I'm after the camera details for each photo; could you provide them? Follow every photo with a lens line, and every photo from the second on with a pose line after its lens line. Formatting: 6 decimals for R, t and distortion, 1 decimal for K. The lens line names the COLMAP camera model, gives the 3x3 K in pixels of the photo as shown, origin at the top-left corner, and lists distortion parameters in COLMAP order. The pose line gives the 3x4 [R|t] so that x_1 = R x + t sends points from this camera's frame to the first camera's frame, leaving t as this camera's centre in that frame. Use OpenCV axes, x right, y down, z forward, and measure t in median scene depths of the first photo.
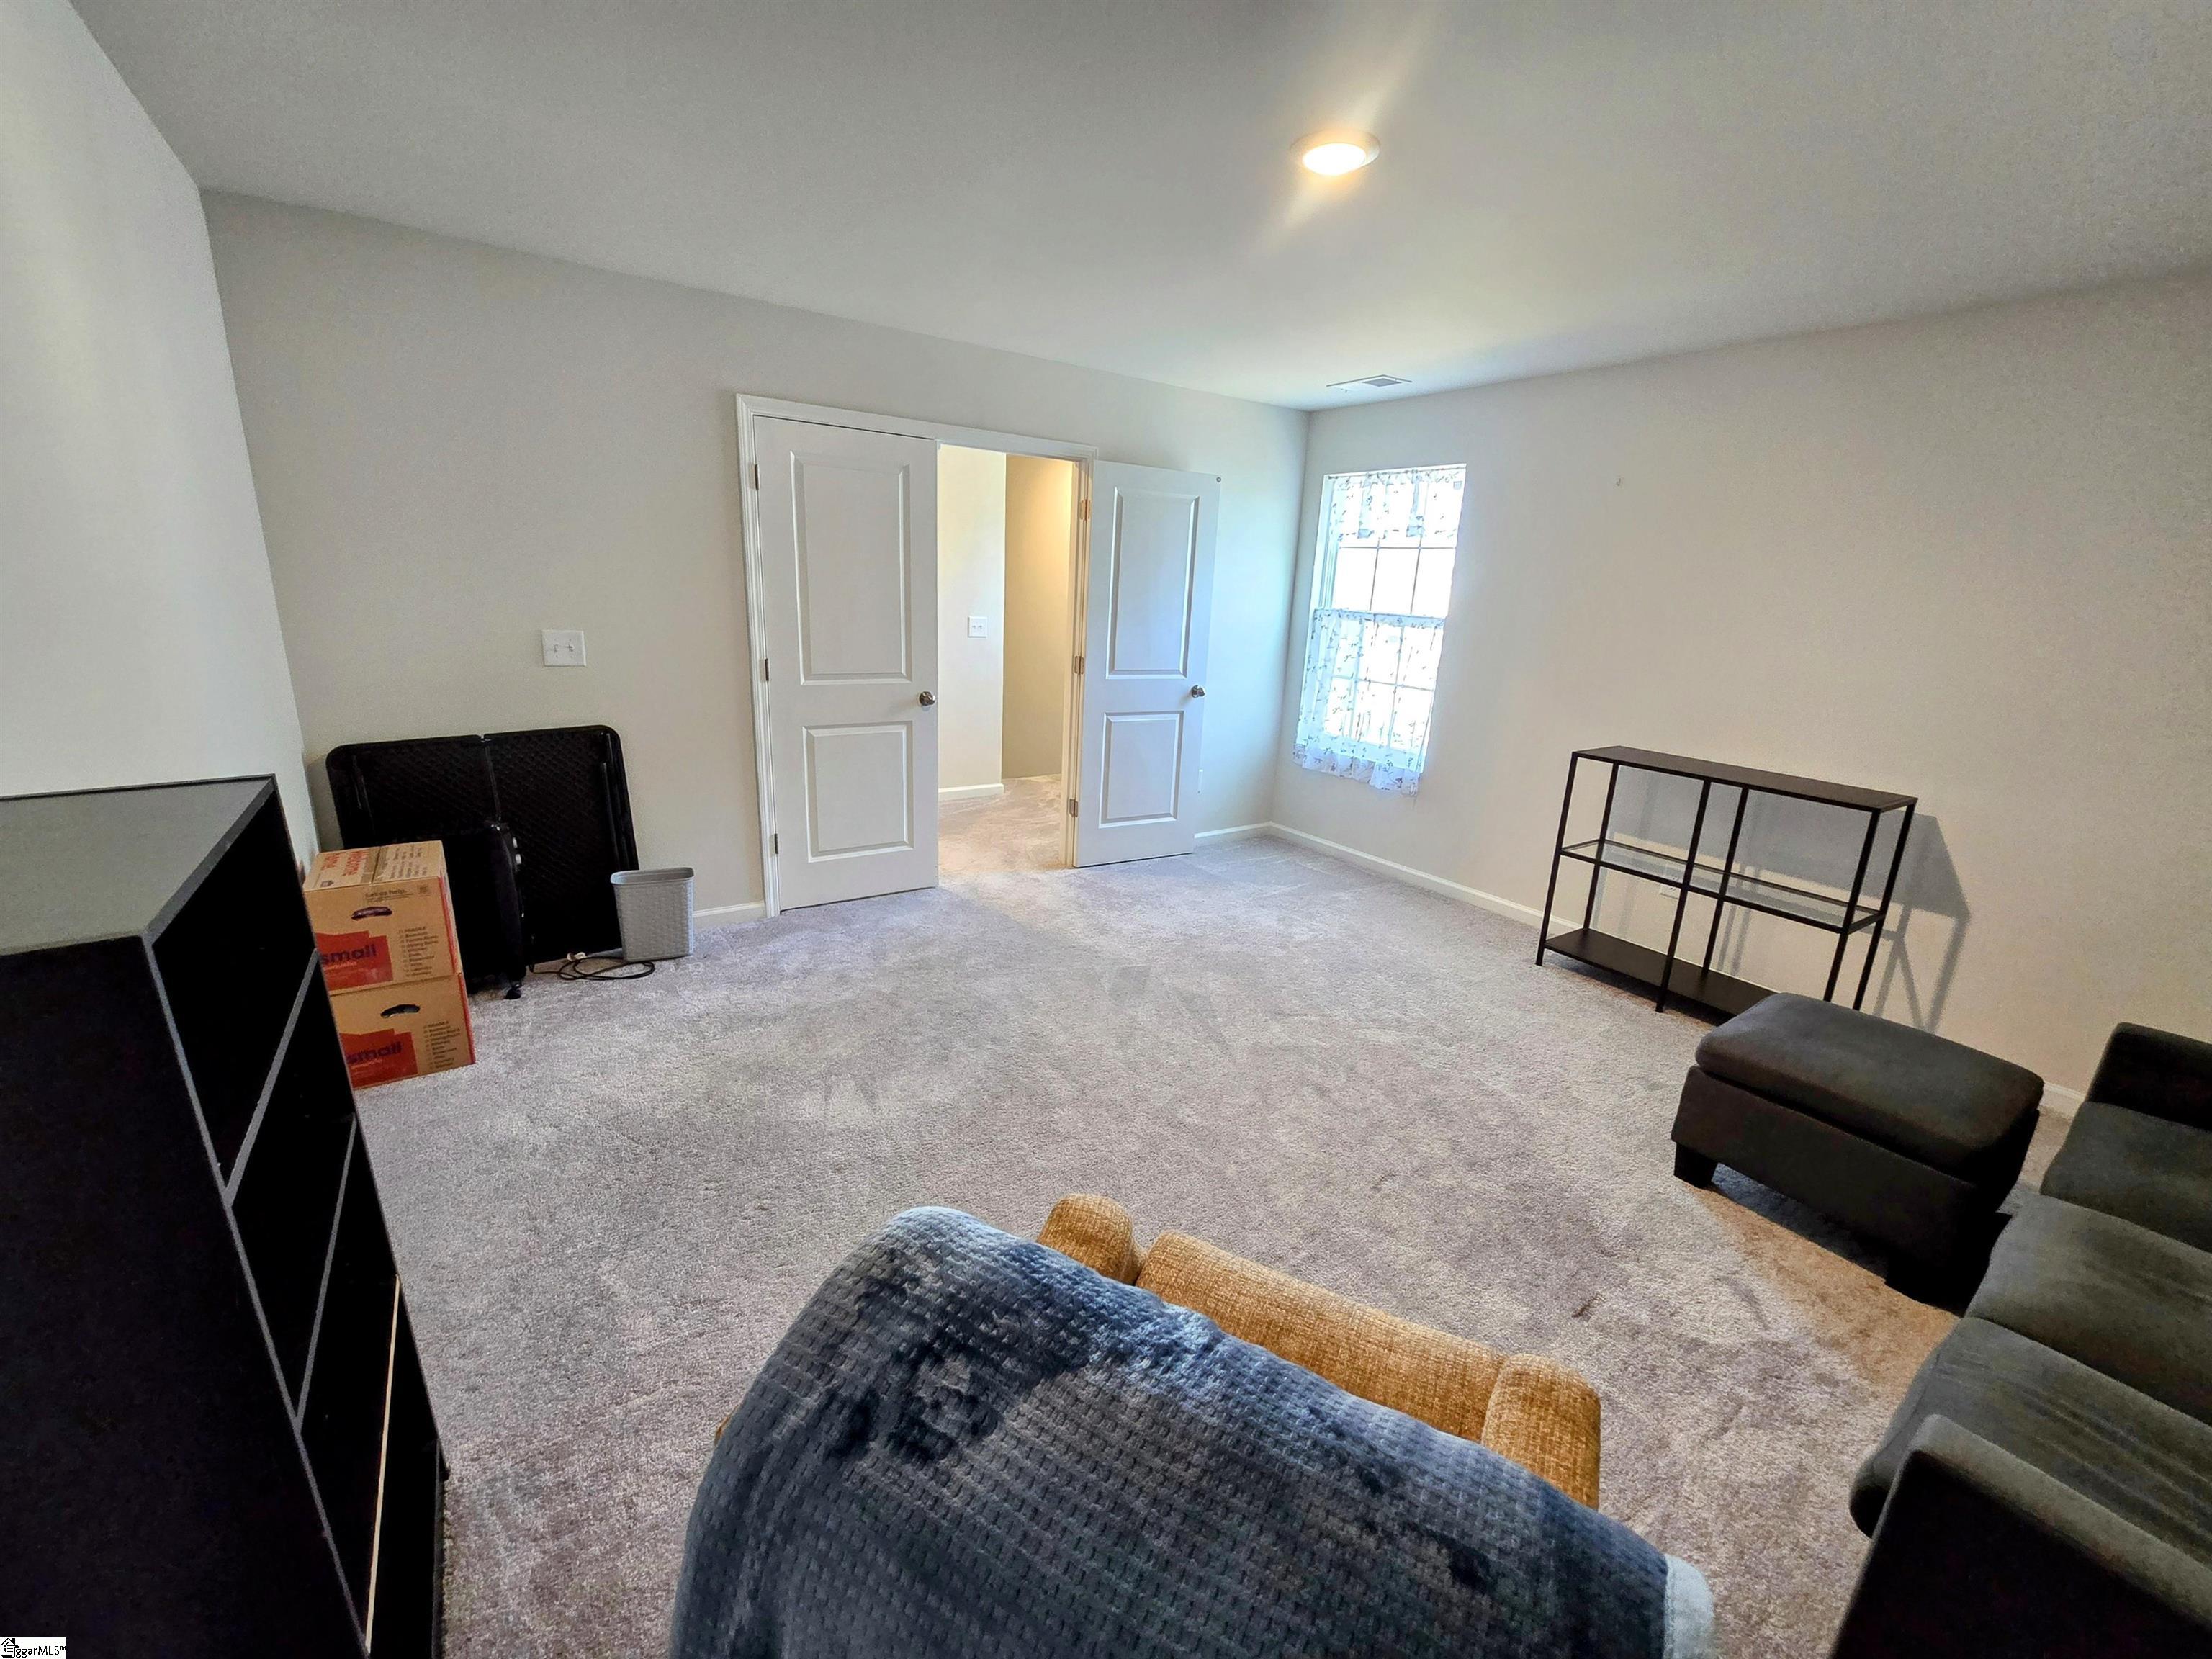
lens RADIAL K [[912.4, 0, 1123.6], [0, 912.4, 832.6], [0, 0, 1]] dist [0.003885, 0.001166]
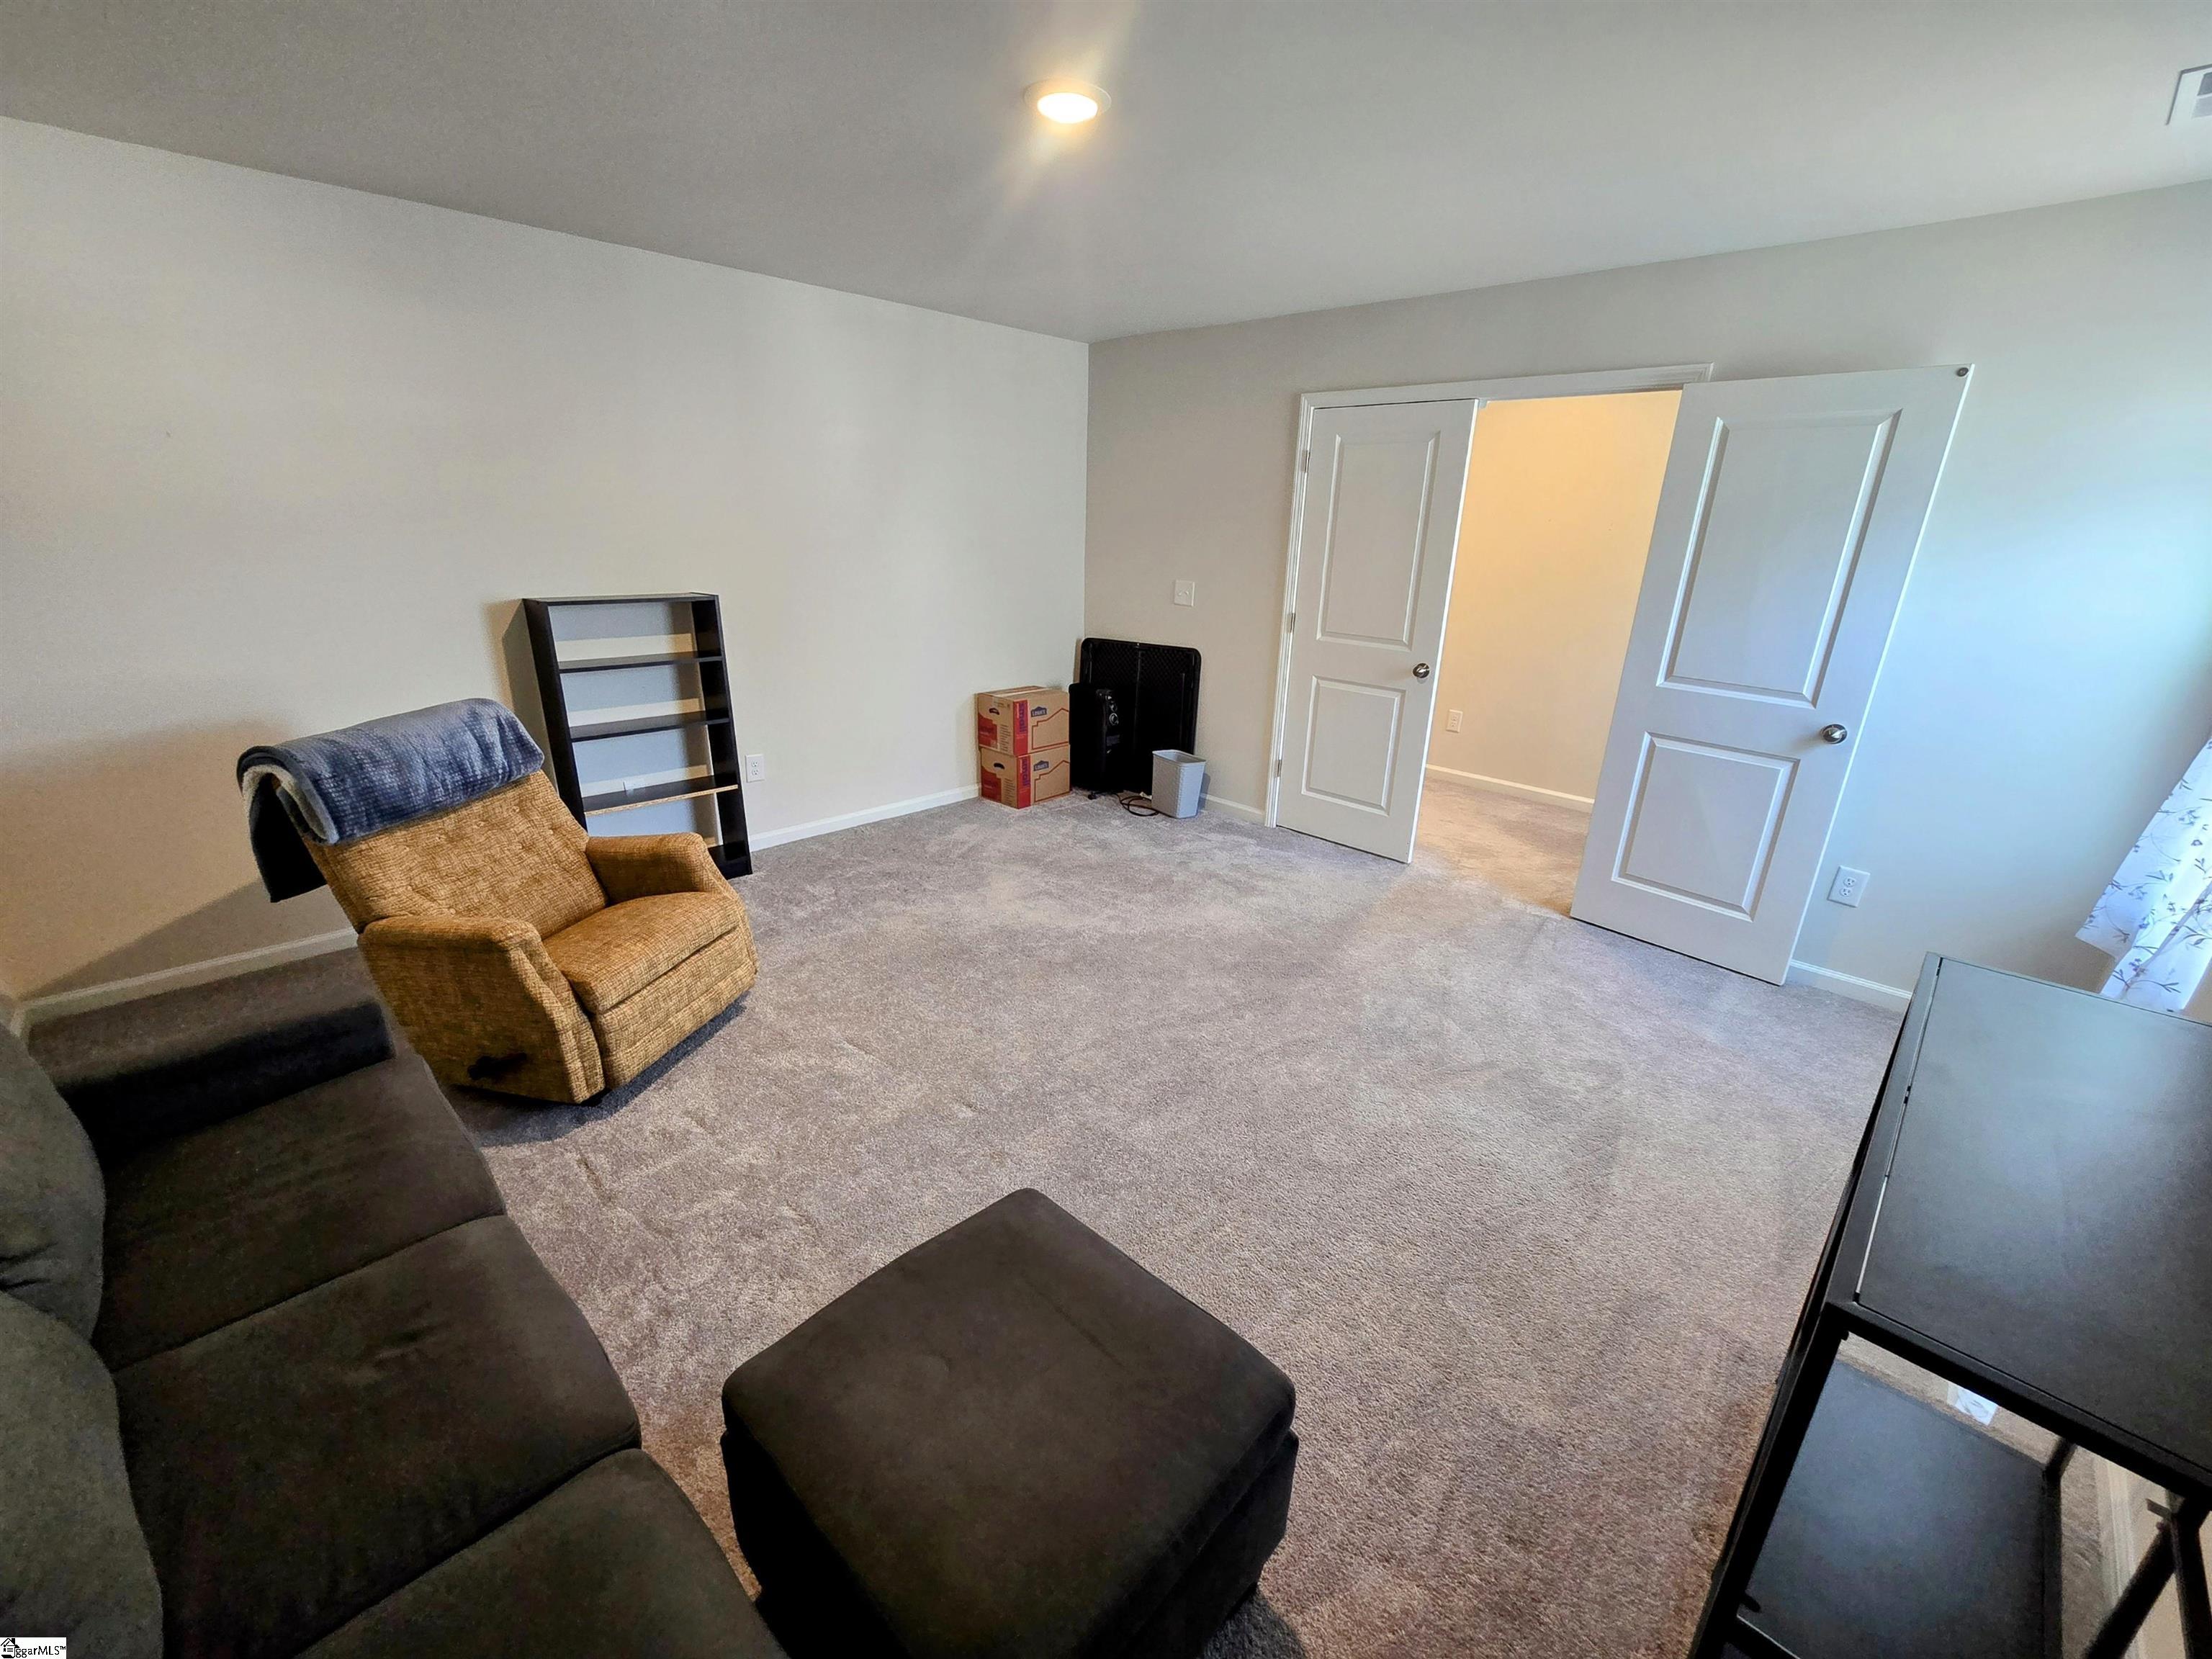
lens RADIAL K [[912.4, 0, 1124.1], [0, 912.4, 828.5], [0, 0, 1]] dist [0.003885, 0.001166]
pose [[0.192845, 0.279459, -0.940592, 0.709900], [-0.283255, 0.933631, 0.219317, -0.115343], [0.939456, 0.224133, 0.259204, 0.493778]]
